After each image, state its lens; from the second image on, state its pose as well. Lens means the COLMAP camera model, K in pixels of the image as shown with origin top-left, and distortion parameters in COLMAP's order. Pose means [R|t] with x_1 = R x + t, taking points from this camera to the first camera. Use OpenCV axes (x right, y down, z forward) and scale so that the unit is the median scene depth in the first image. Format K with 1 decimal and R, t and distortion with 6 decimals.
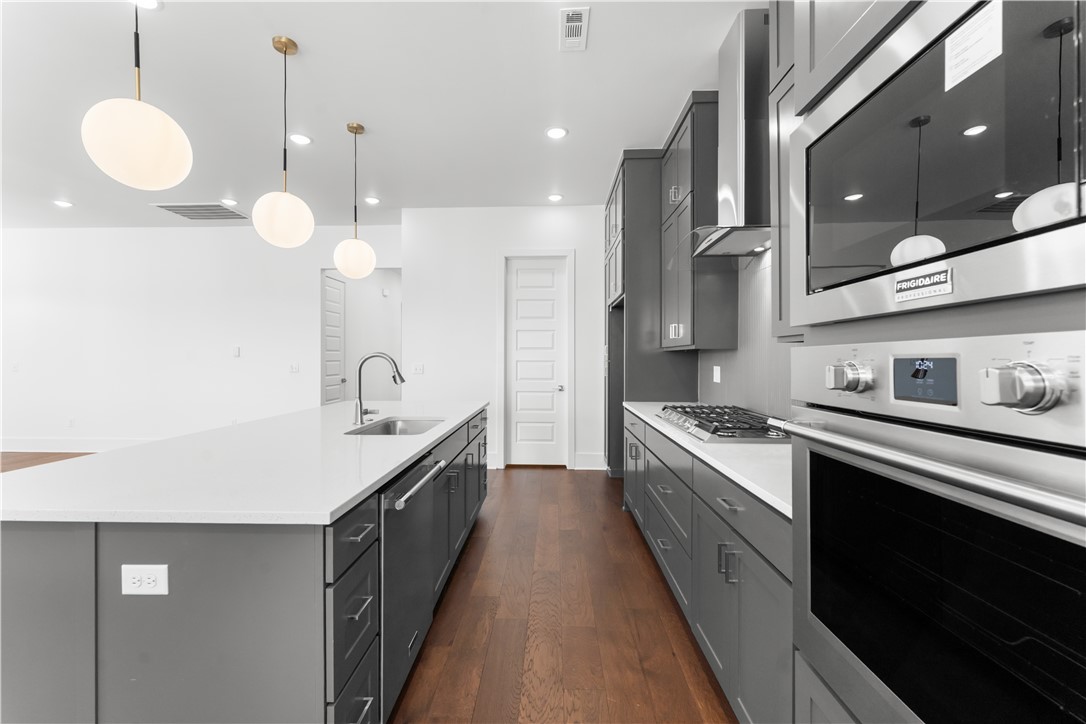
lens RADIAL K [[438.8, 0, 541.0], [0, 438.8, 359.8], [0, 0, 1]] dist [-0.003380, 0.000142]
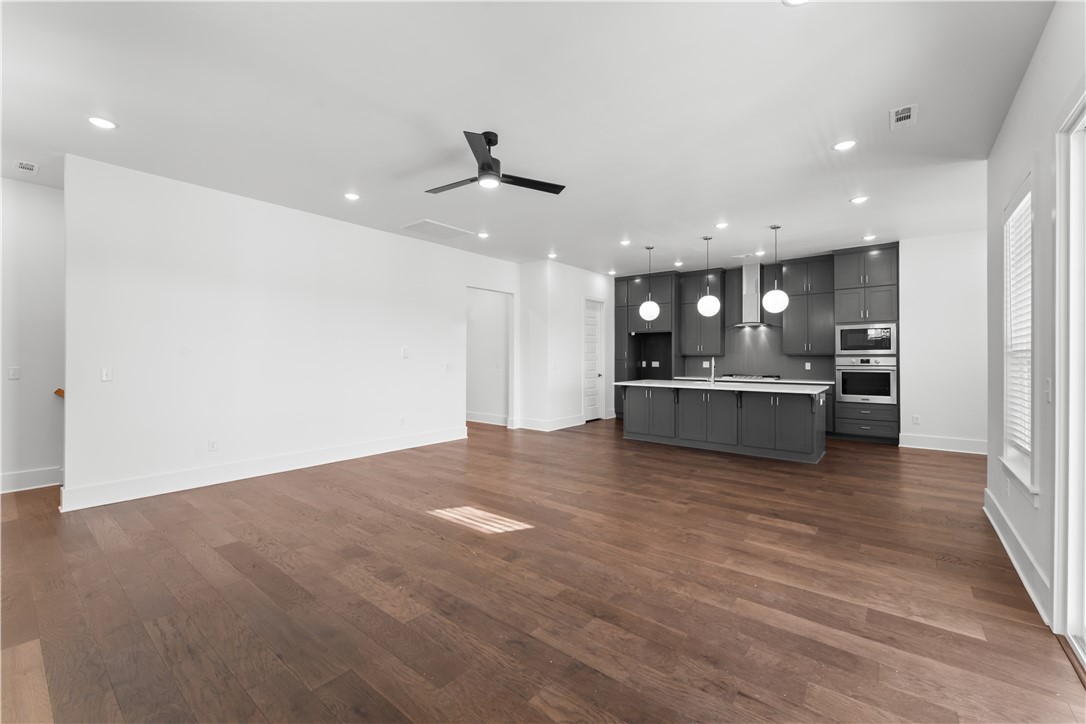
lens RADIAL K [[446.0, 0, 536.0], [0, 446.0, 360.3], [0, 0, 1]] dist [0.001384, -0.000228]
pose [[0.609096, -0.007370, 0.793062, -2.173073], [0.003314, 0.999972, 0.006747, -0.013398], [-0.793090, -0.001481, 0.609103, 0.136622]]
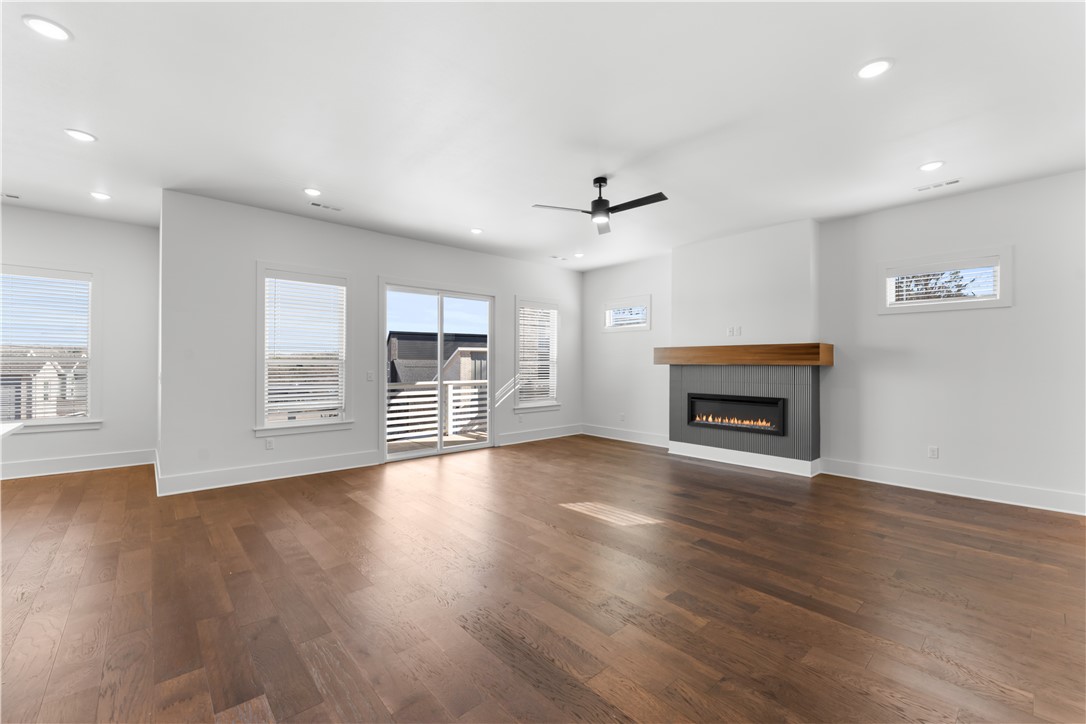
lens RADIAL K [[446.0, 0, 536.0], [0, 446.0, 360.3], [0, 0, 1]] dist [0.001384, -0.000228]
pose [[-0.731369, -0.009860, -0.681911, -0.605290], [-0.007789, 0.999951, -0.006104, -0.014507], [0.681938, 0.000847, -0.731410, 1.498630]]
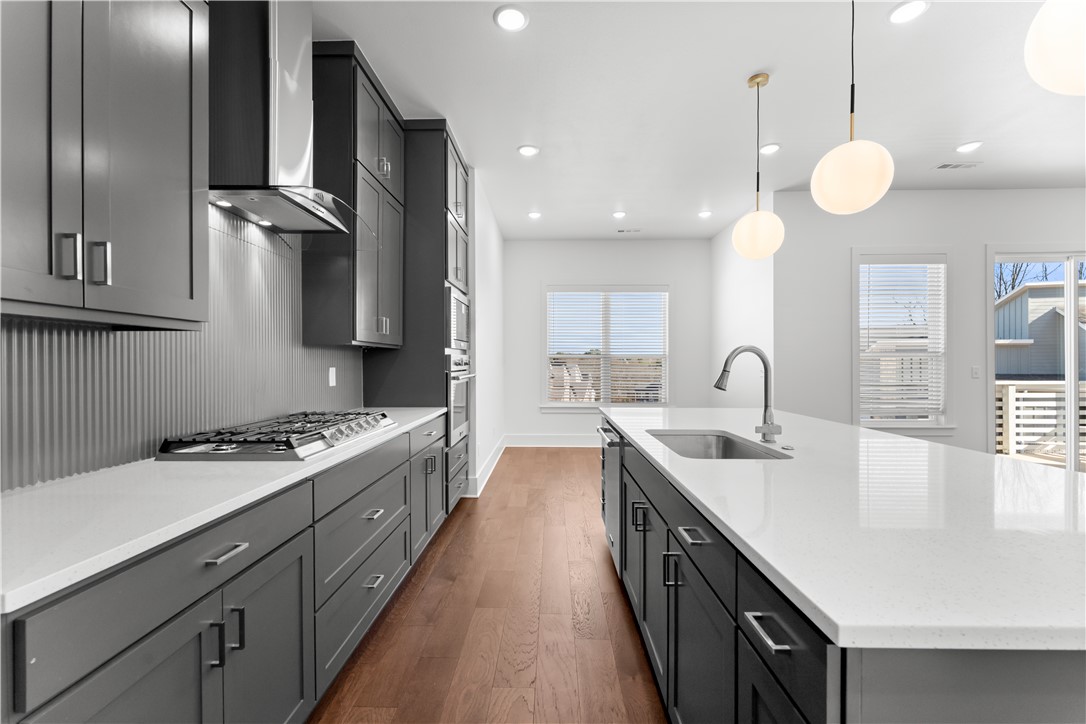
lens RADIAL K [[439.9, 0, 541.1], [0, 439.9, 363.5], [0, 0, 1]] dist [0.000438, -0.000076]
pose [[-0.999984, -0.000399, -0.005634, -0.015724], [-0.000430, 0.999984, 0.005602, 0.006034], [0.005632, 0.005604, -0.999968, 1.182099]]
